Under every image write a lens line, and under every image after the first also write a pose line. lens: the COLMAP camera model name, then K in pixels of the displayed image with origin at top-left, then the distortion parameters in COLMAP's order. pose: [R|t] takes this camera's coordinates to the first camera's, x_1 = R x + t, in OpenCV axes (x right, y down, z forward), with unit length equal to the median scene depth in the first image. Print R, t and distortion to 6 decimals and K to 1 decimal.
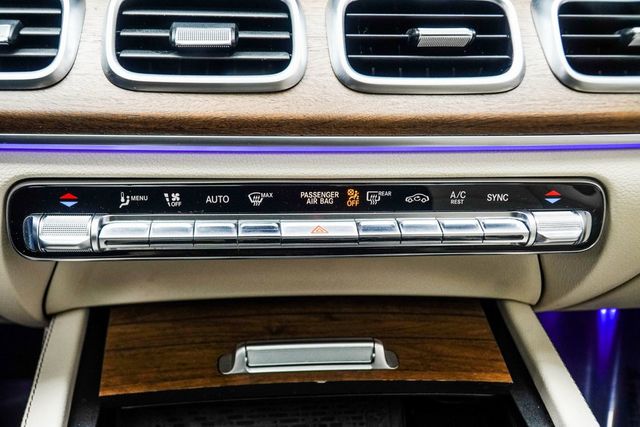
lens RADIAL K [[635.1, 0, 305.4], [0, 635.1, 212.5], [0, 0, 1]] dist [0.021303, 0.000000]
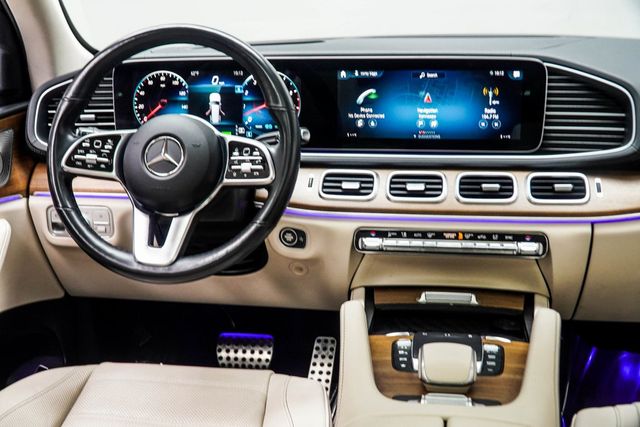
lens RADIAL K [[815.2, 0, 294.7], [0, 815.2, 206.8], [0, 0, 1]] dist [-0.042413, 0.000000]
pose [[0.963352, 0.009305, -0.268080, 0.366541], [-0.077013, 0.966917, -0.243189, 0.891596], [0.256948, 0.254922, 0.932198, -3.046783]]
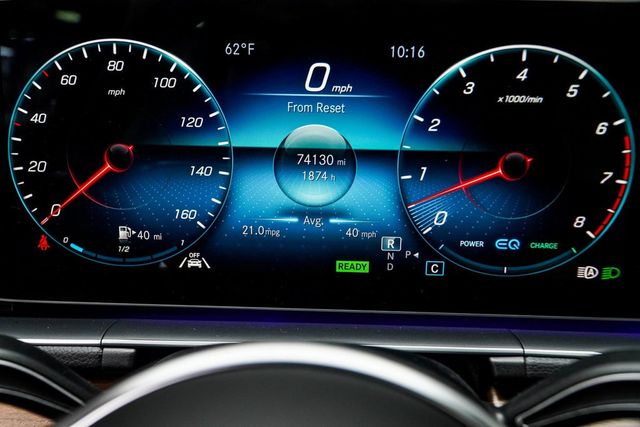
lens RADIAL K [[665.8, 0, 313.4], [0, 665.8, 213.3], [0, 0, 1]] dist [0.000420, 0.000000]
pose [[0.993369, 0.011950, -0.114347, -1.175327], [-0.031890, 0.984196, -0.174188, -0.483369], [0.110458, 0.176680, 0.978051, -0.053573]]
